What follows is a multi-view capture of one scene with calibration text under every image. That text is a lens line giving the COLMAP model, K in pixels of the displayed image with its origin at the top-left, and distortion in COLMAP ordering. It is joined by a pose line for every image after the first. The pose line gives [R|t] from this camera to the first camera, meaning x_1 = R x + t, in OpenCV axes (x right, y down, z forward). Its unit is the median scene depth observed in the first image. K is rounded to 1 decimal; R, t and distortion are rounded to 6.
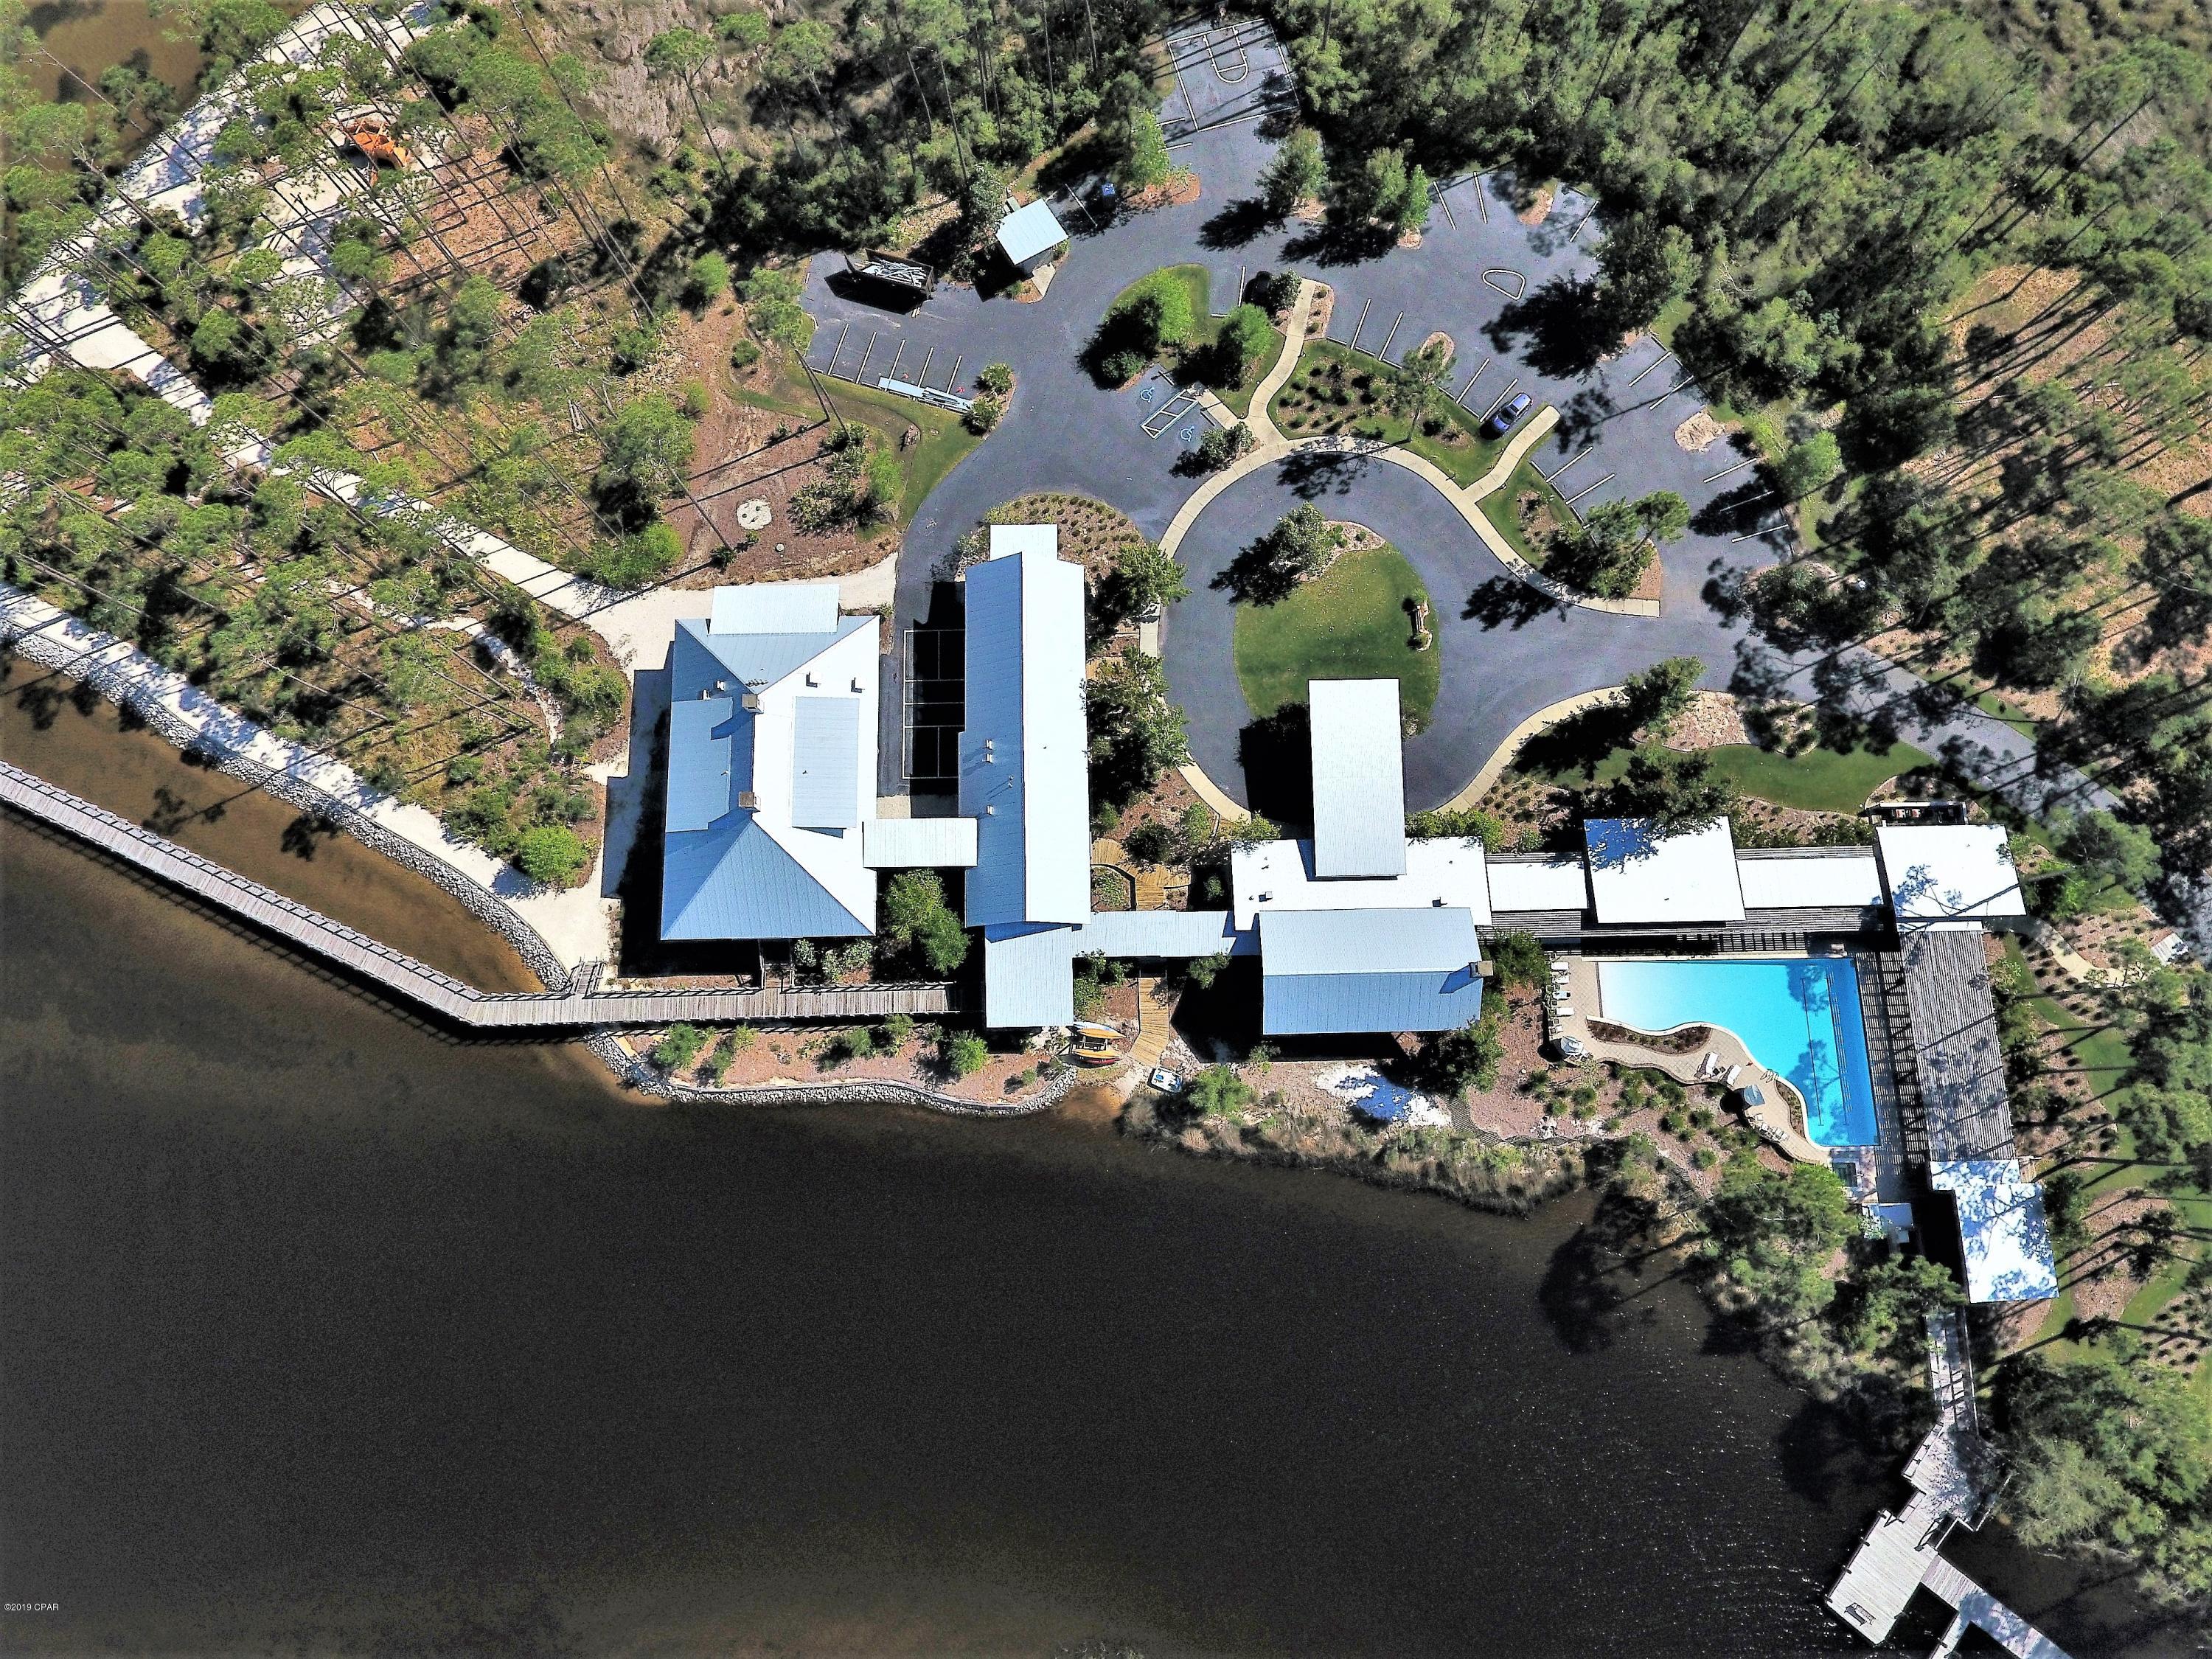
lens RADIAL K [[1389.8, 0, 1106.0], [0, 1389.8, 829.5], [0, 0, 1]] dist [0.006299, -0.010135]
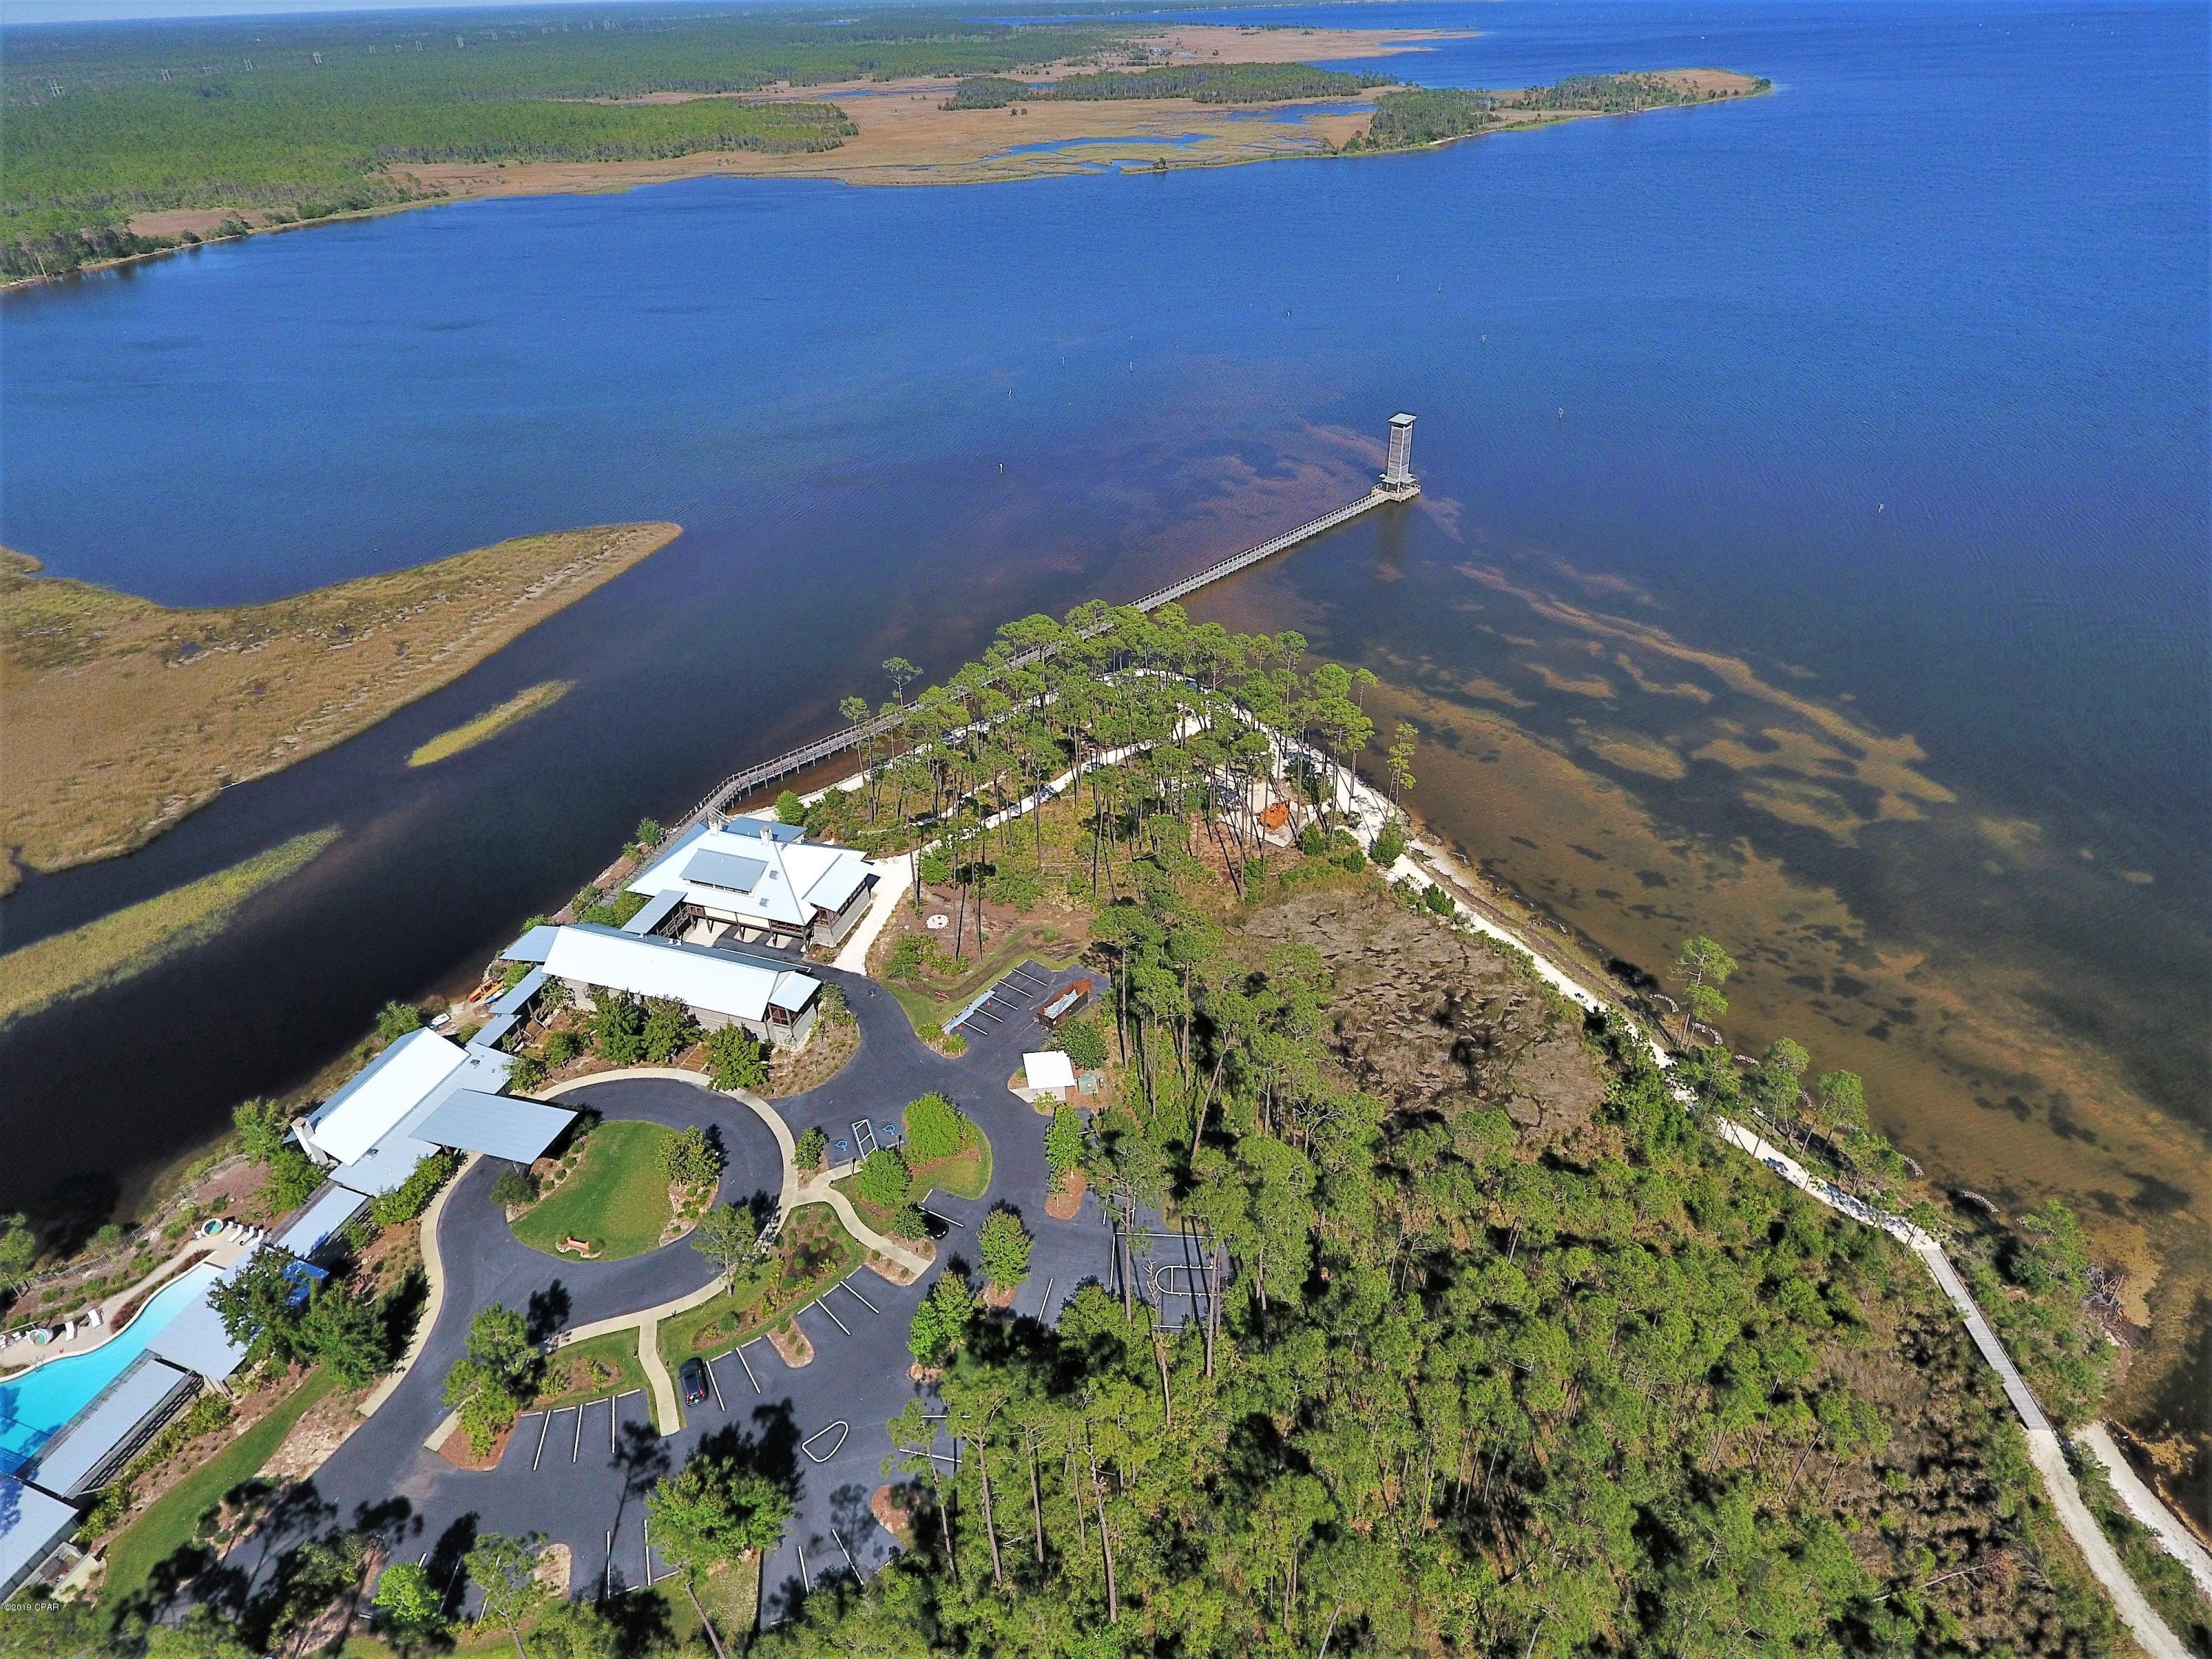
lens RADIAL K [[1389.8, 0, 1106.0], [0, 1389.8, 829.5], [0, 0, 1]] dist [0.006299, -0.010135]
pose [[-0.370072, 0.480133, -0.795310, 0.788015], [-0.900666, 0.024399, 0.433826, -1.011459], [0.227699, 0.876856, 0.423410, 0.333643]]
